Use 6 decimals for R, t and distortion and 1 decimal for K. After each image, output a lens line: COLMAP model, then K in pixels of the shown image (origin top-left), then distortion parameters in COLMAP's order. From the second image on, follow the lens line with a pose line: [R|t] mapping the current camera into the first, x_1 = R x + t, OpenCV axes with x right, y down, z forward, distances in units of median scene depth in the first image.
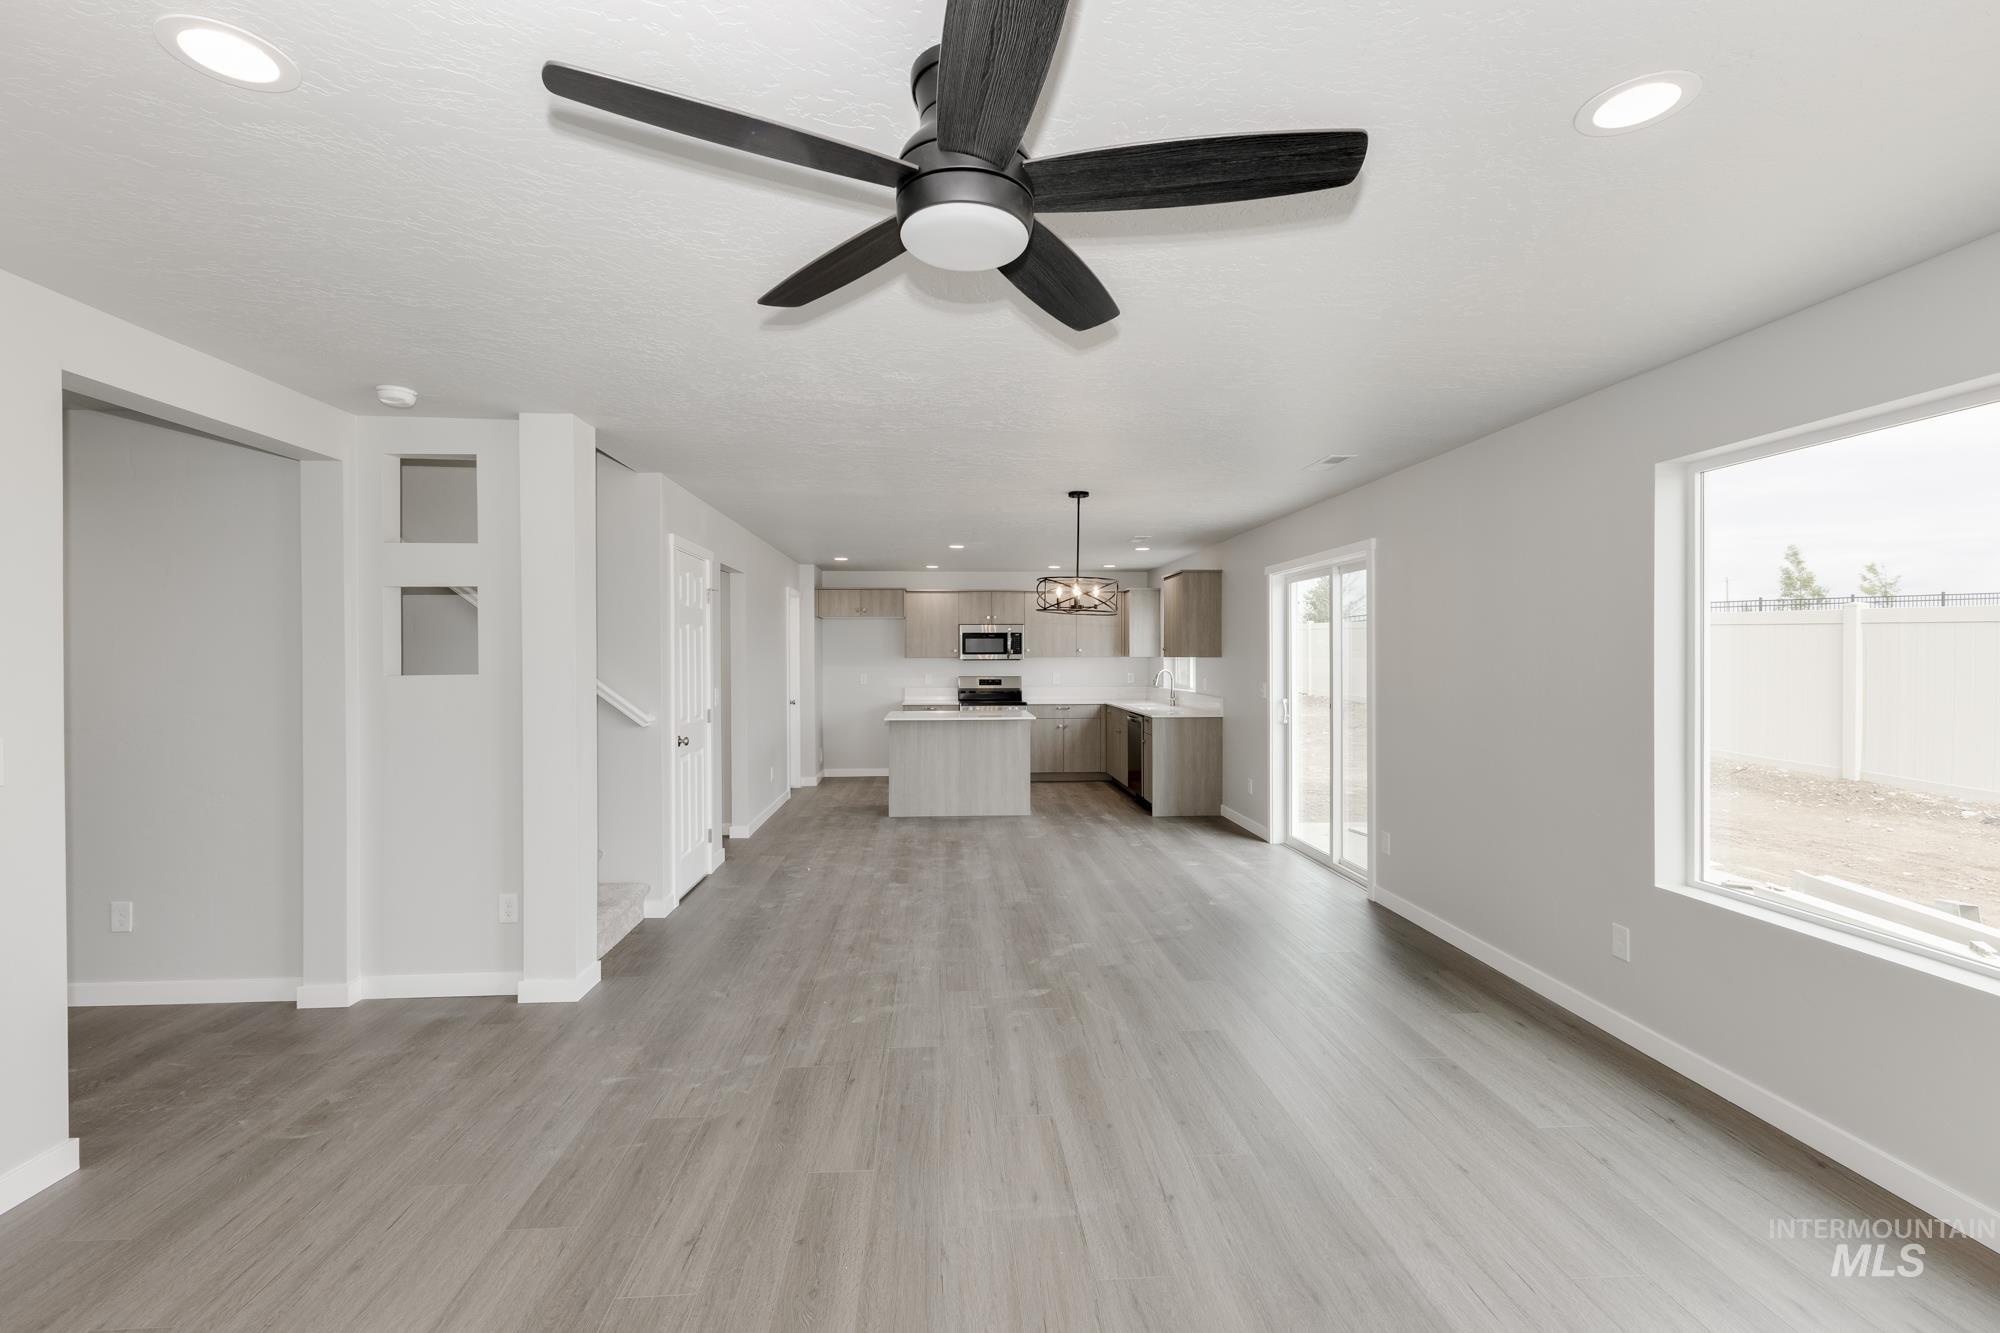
lens RADIAL K [[899.4, 0, 1000.0], [0, 899.4, 666.5], [0, 0, 1]] dist [0.018278, 0.000079]
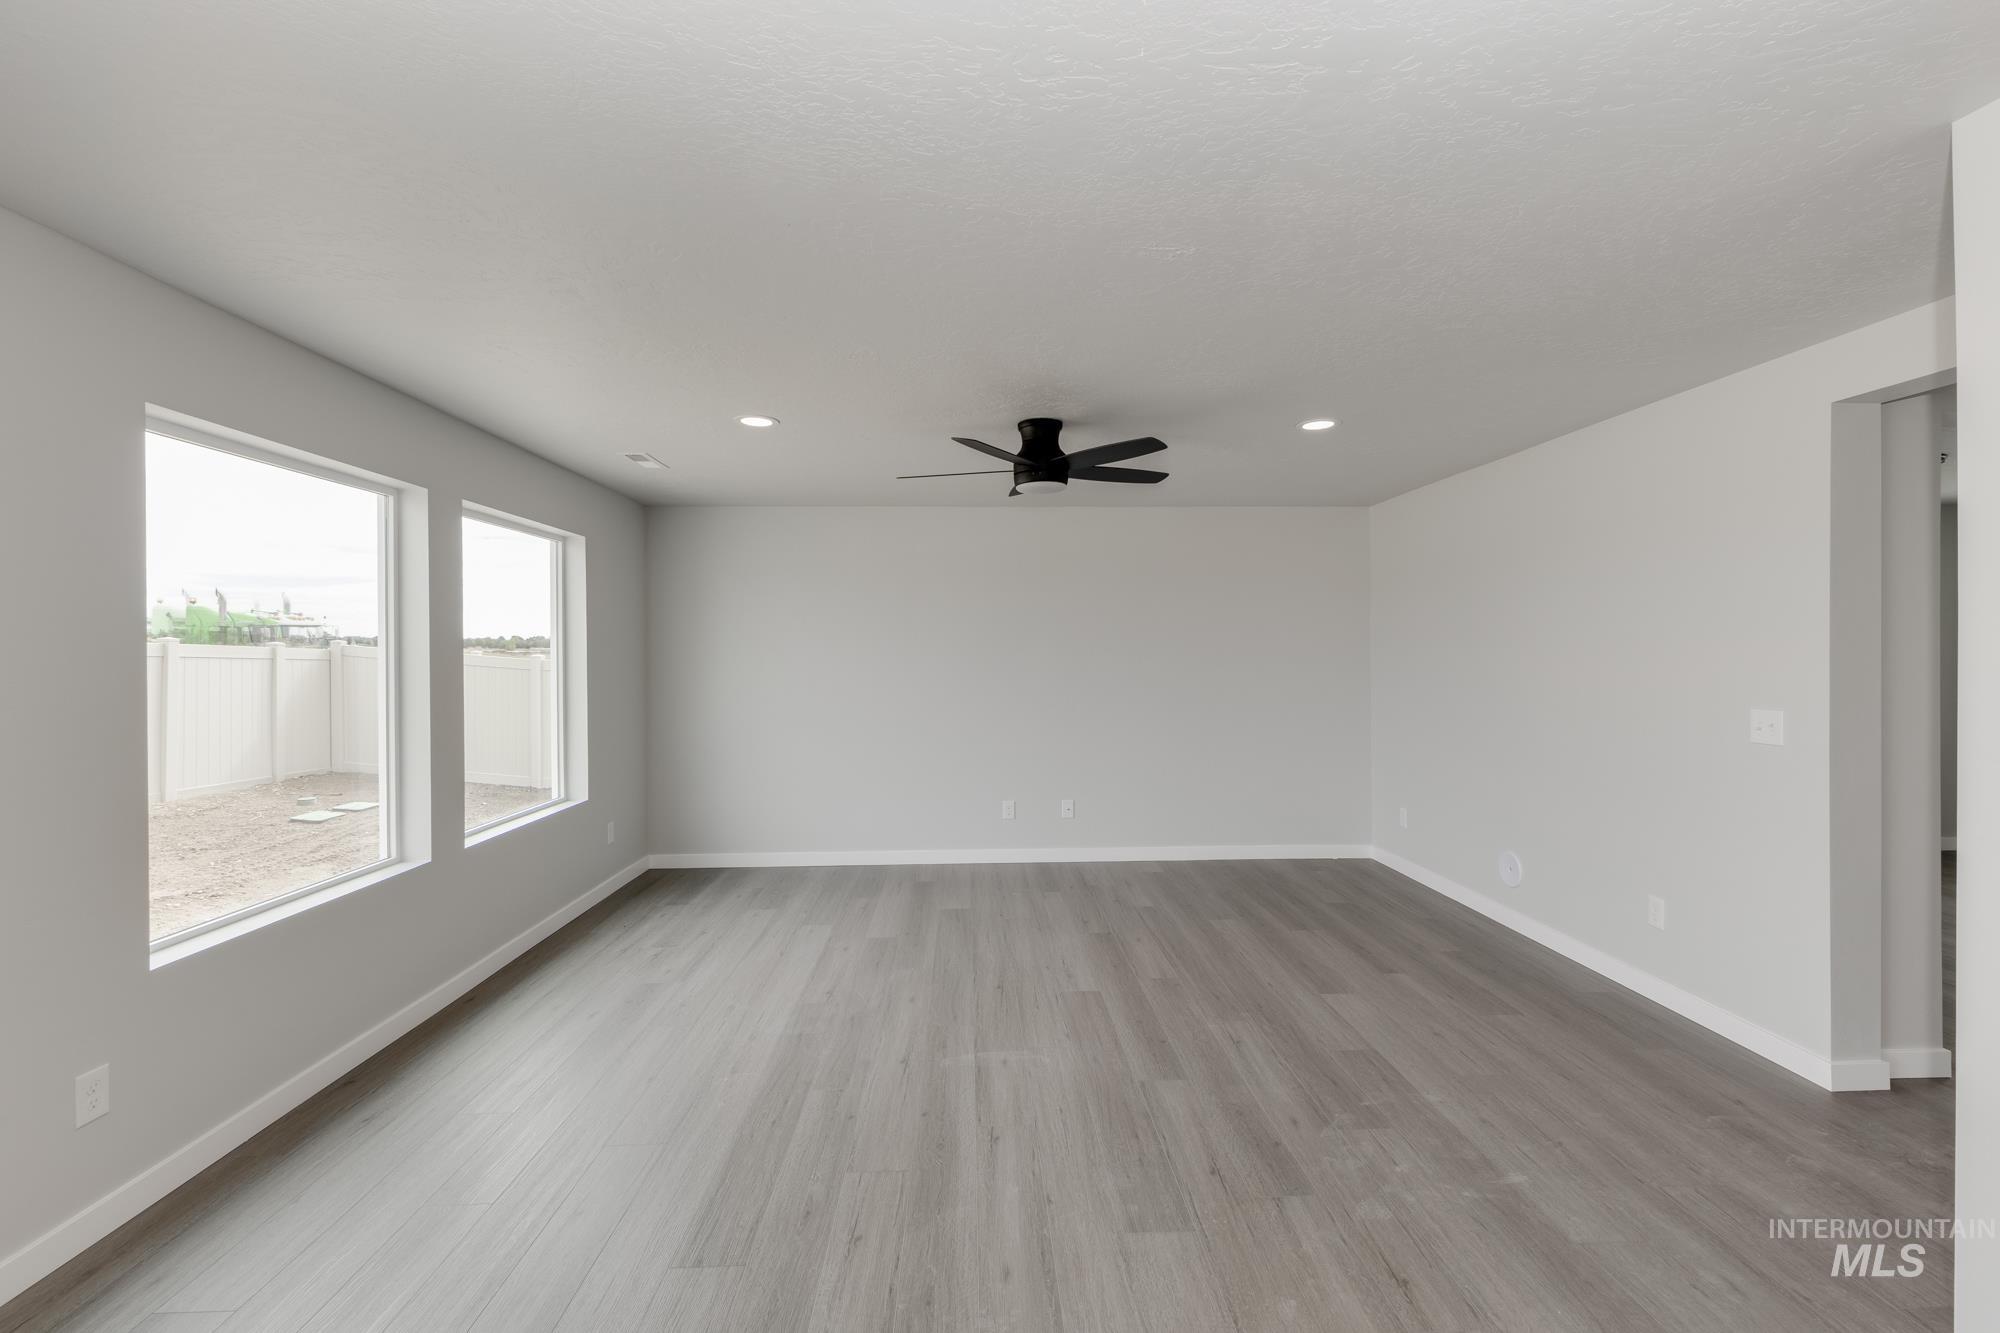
lens RADIAL K [[866.1, 0, 999.7], [0, 866.1, 655.9], [0, 0, 1]] dist [0.003592, 0.000218]
pose [[-0.999396, 0.007805, 0.033852, -0.000713], [0.008301, 0.999860, 0.014533, -0.012948], [-0.033734, 0.014805, -0.999321, 1.114162]]
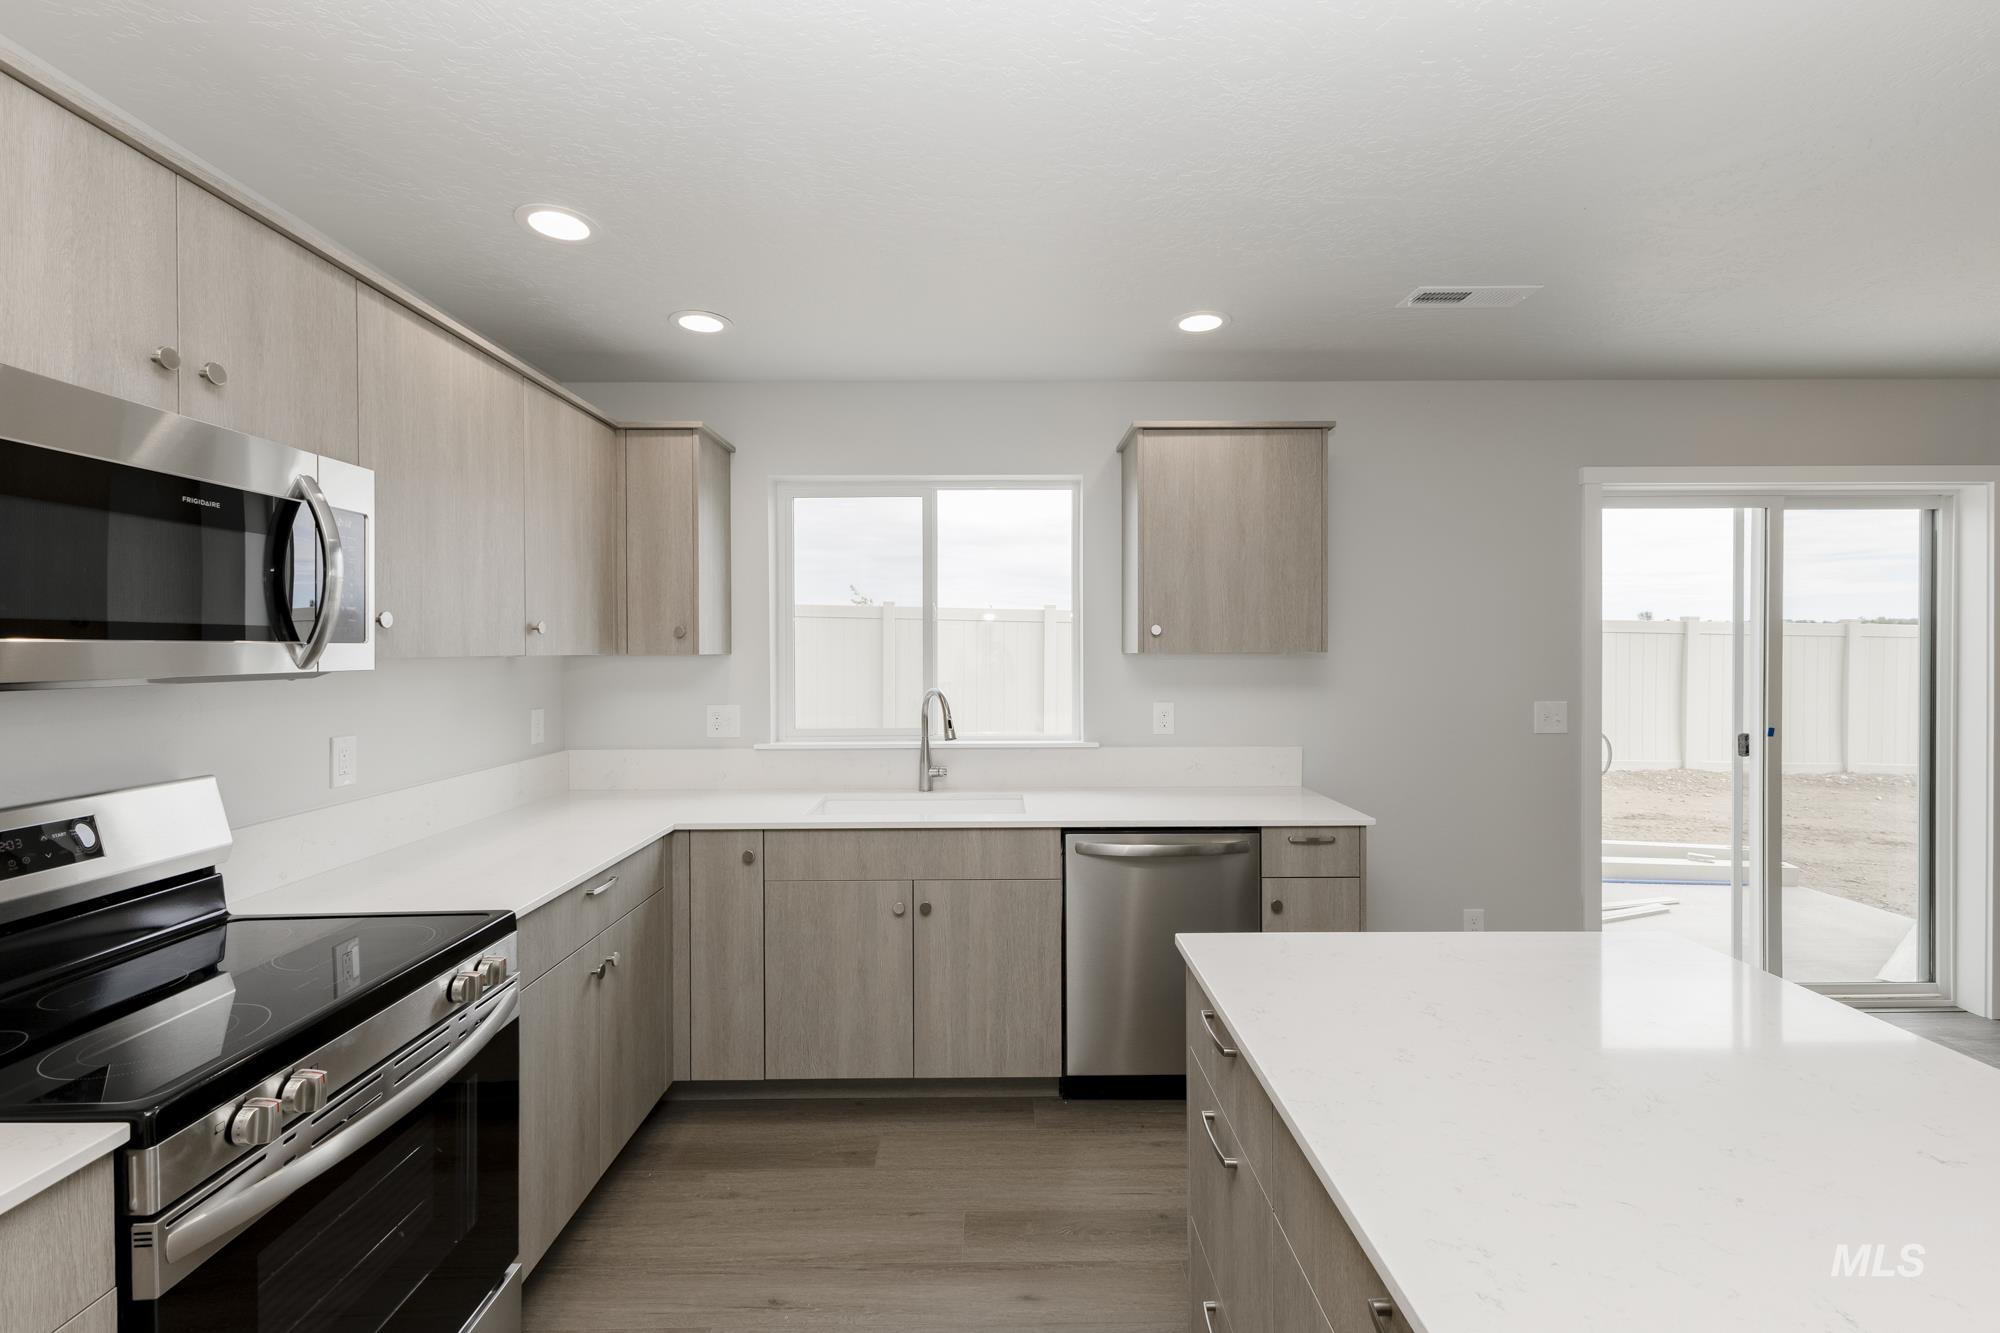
lens RADIAL K [[866.1, 0, 999.7], [0, 866.1, 655.9], [0, 0, 1]] dist [0.003592, 0.000218]
pose [[0.055351, -0.008203, 0.998433, -0.279212], [0.016681, 0.999834, 0.007289, -0.021560], [-0.998328, 0.016252, 0.055479, 1.827852]]
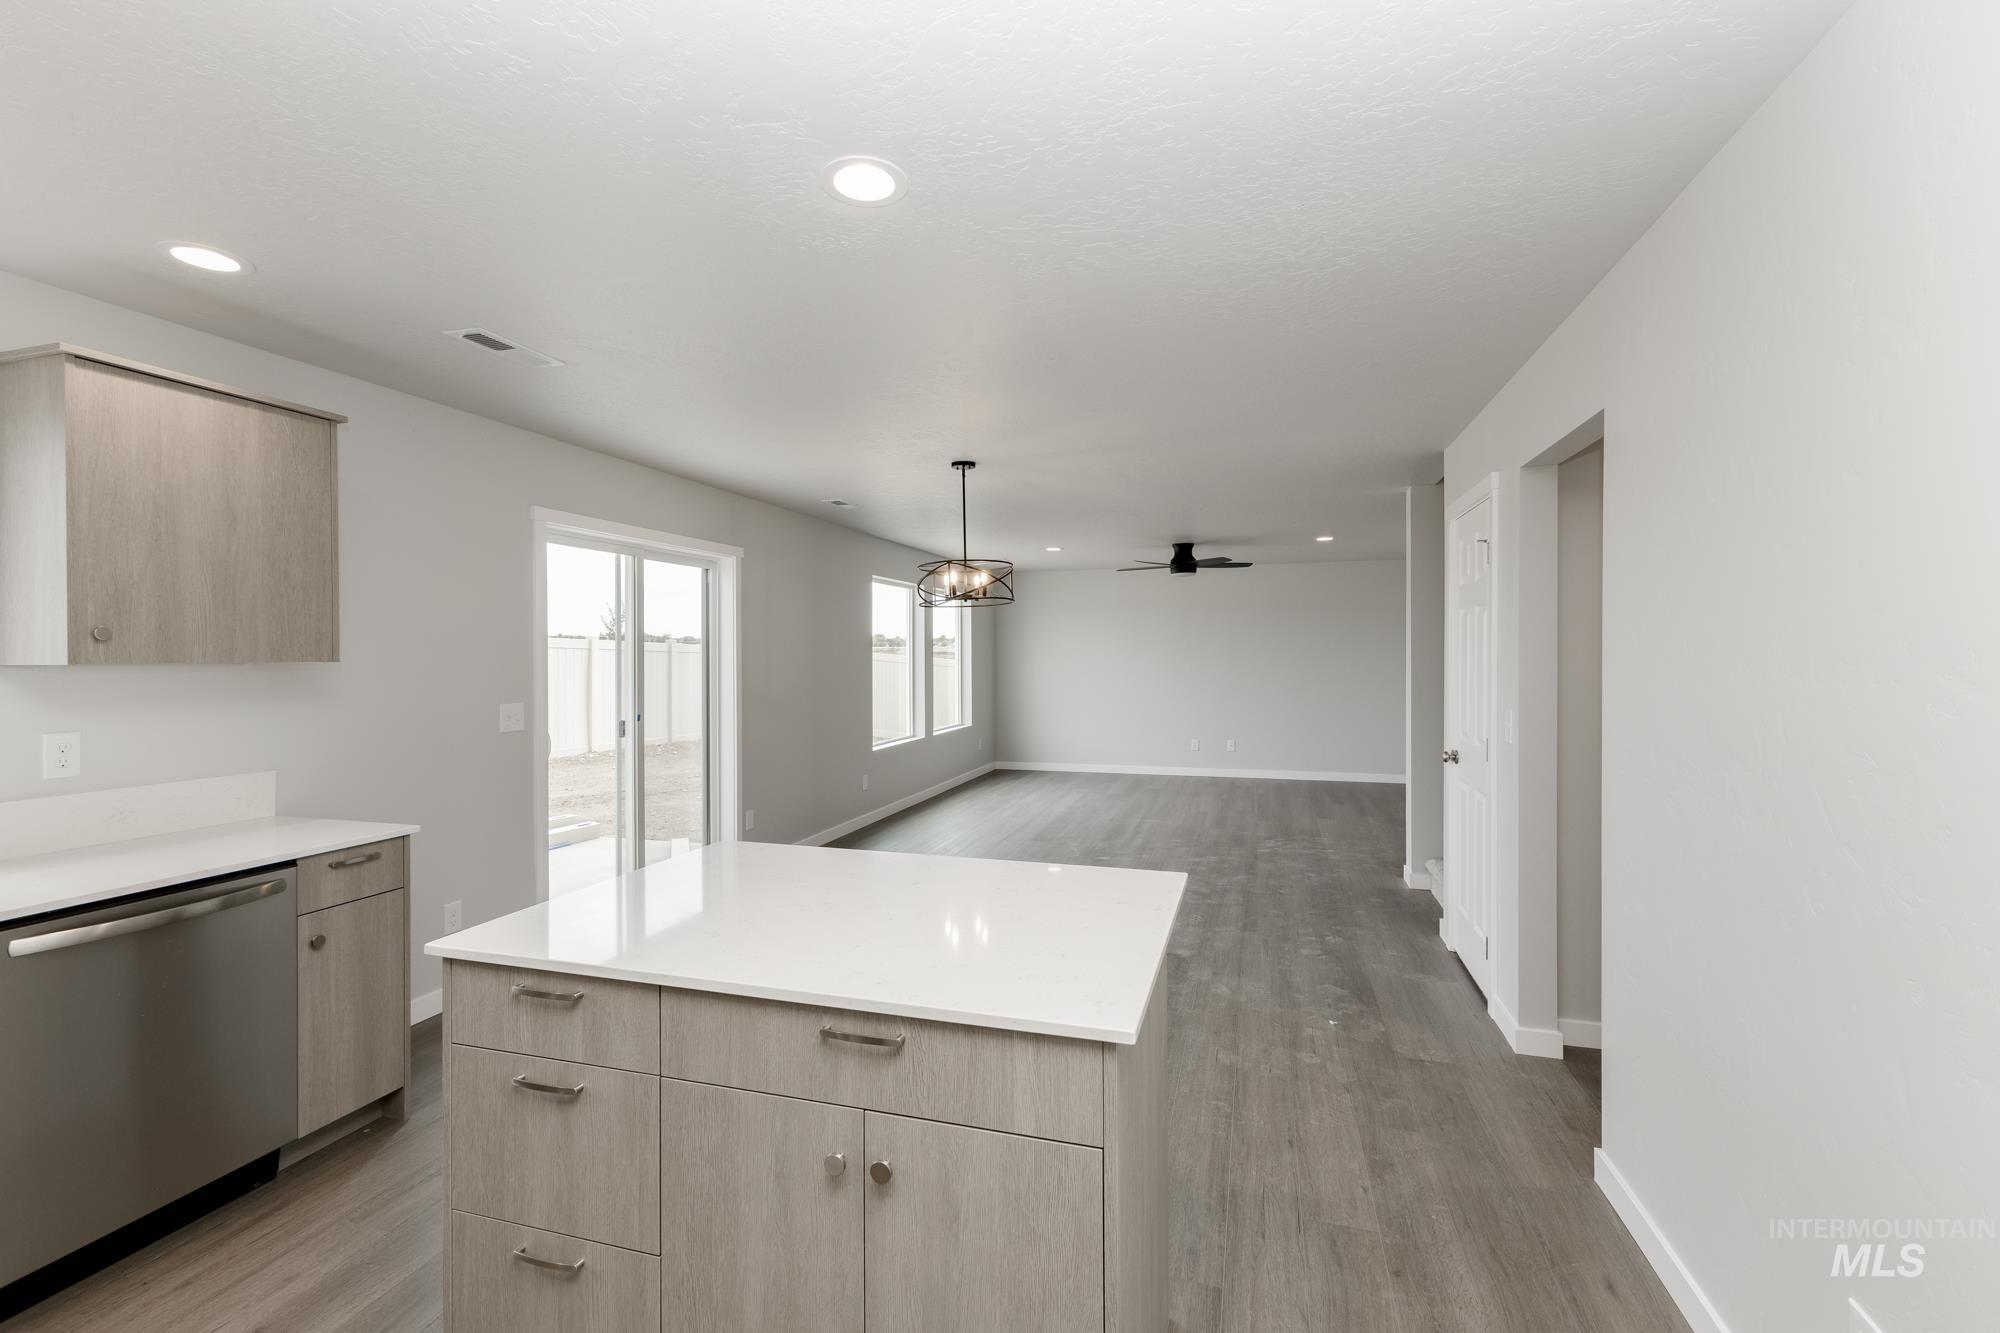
lens RADIAL K [[852.5, 0, 1000.0], [0, 852.5, 666.5], [0, 0, 1]] dist [0.002733, 0.000396]
pose [[-0.935953, -0.000672, 0.352123, -0.262044], [0.009017, 0.999624, 0.025877, -0.023419], [-0.352008, 0.027395, -0.935596, 2.000078]]
